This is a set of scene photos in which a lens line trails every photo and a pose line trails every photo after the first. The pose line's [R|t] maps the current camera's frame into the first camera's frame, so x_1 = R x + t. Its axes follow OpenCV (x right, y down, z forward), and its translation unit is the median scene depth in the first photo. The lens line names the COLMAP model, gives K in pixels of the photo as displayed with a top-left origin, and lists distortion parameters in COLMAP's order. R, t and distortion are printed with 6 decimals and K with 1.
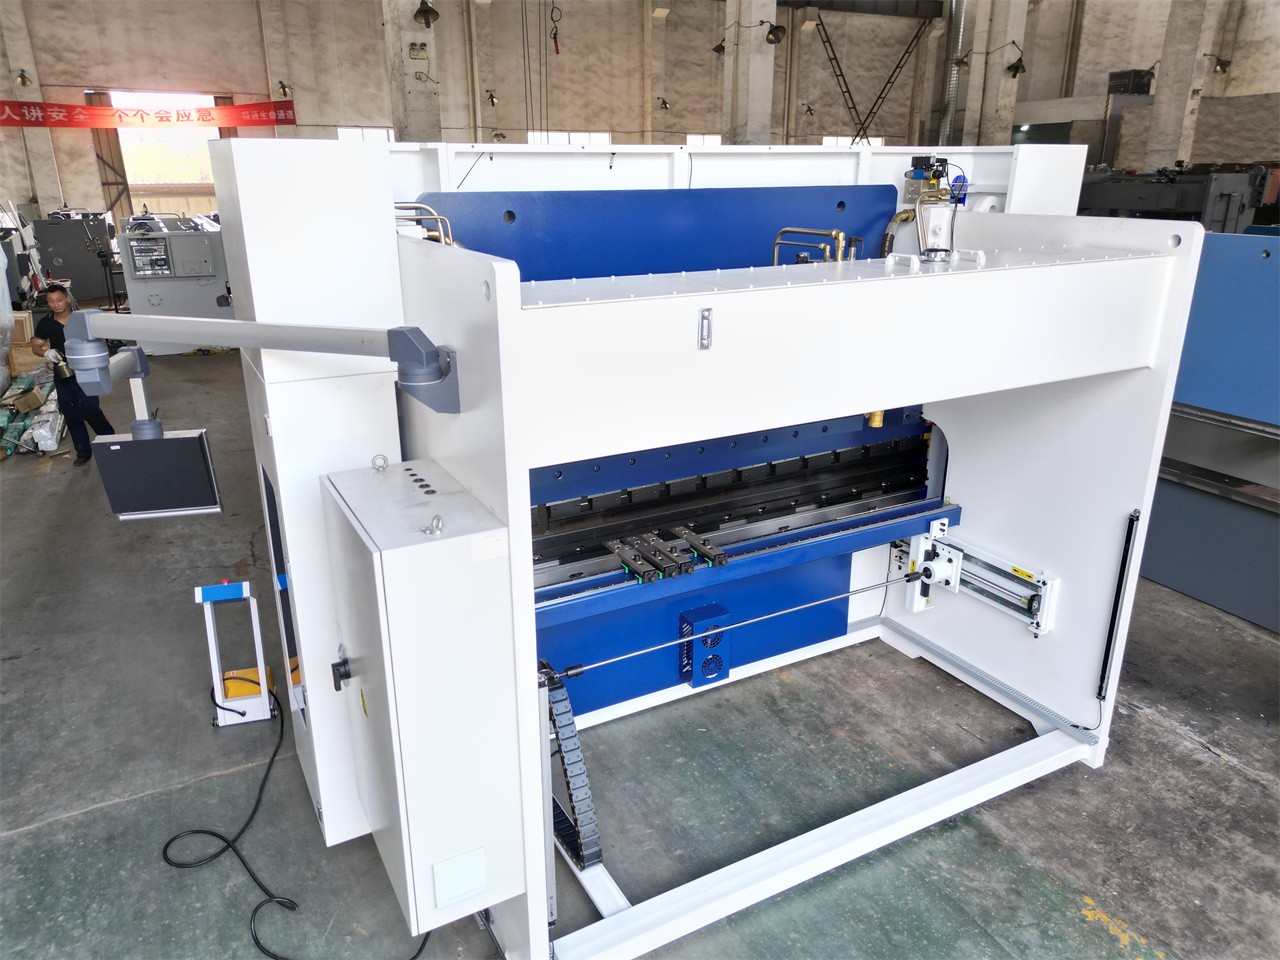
lens RADIAL K [[903.6, 0, 632.8], [0, 903.6, 478.6], [0, 0, 1]] dist [0.048454, -0.043889]
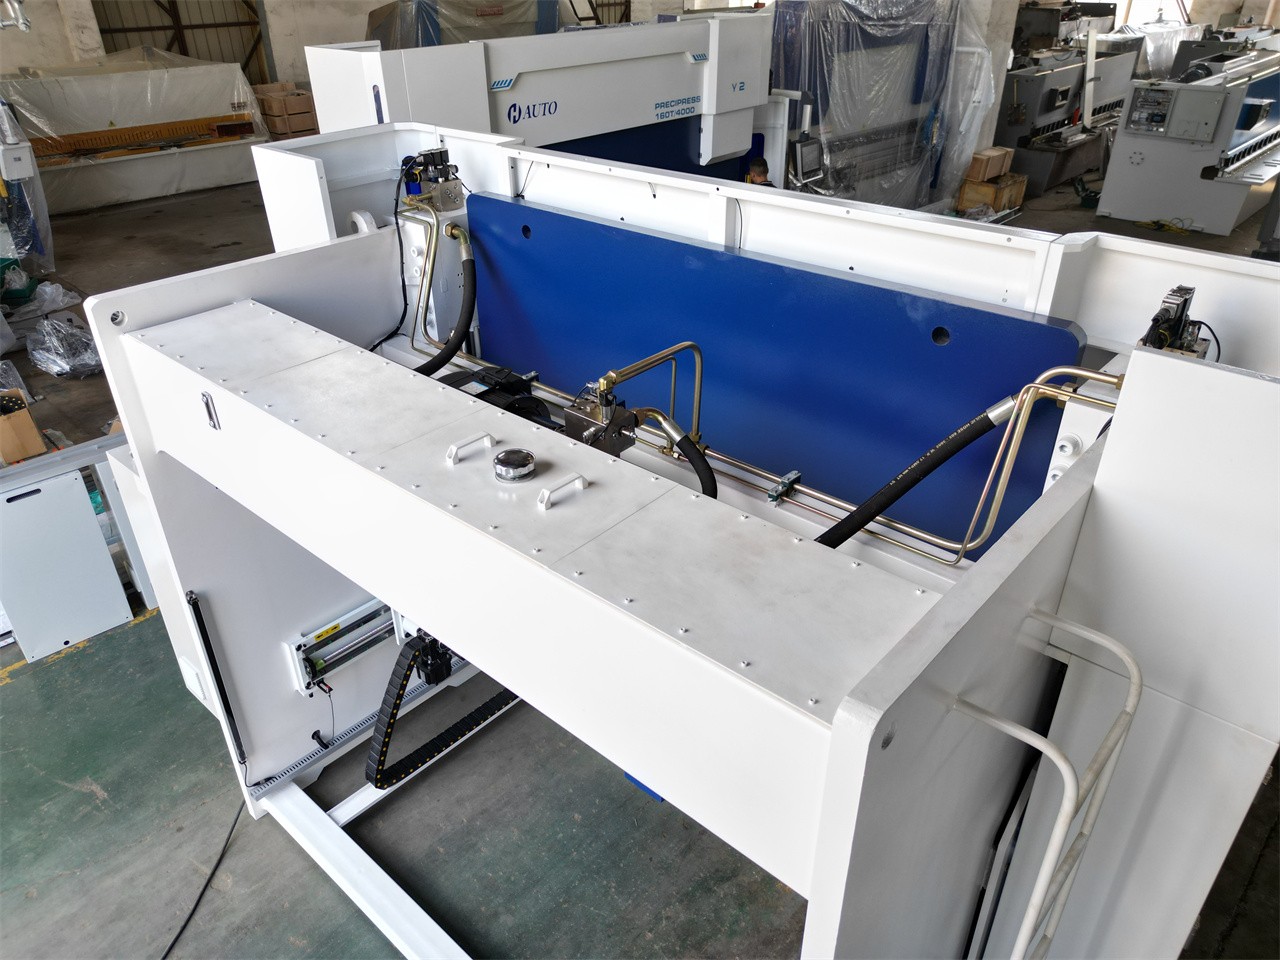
lens RADIAL K [[906.9, 0, 633.8], [0, 906.9, 479.4], [0, 0, 1]] dist [0.026642, -0.008065]
pose [[0.335319, 0.474600, -0.813828, 0.594599], [-0.296784, 0.873071, 0.386867, -0.339974], [0.894137, 0.111807, 0.433611, 0.516175]]
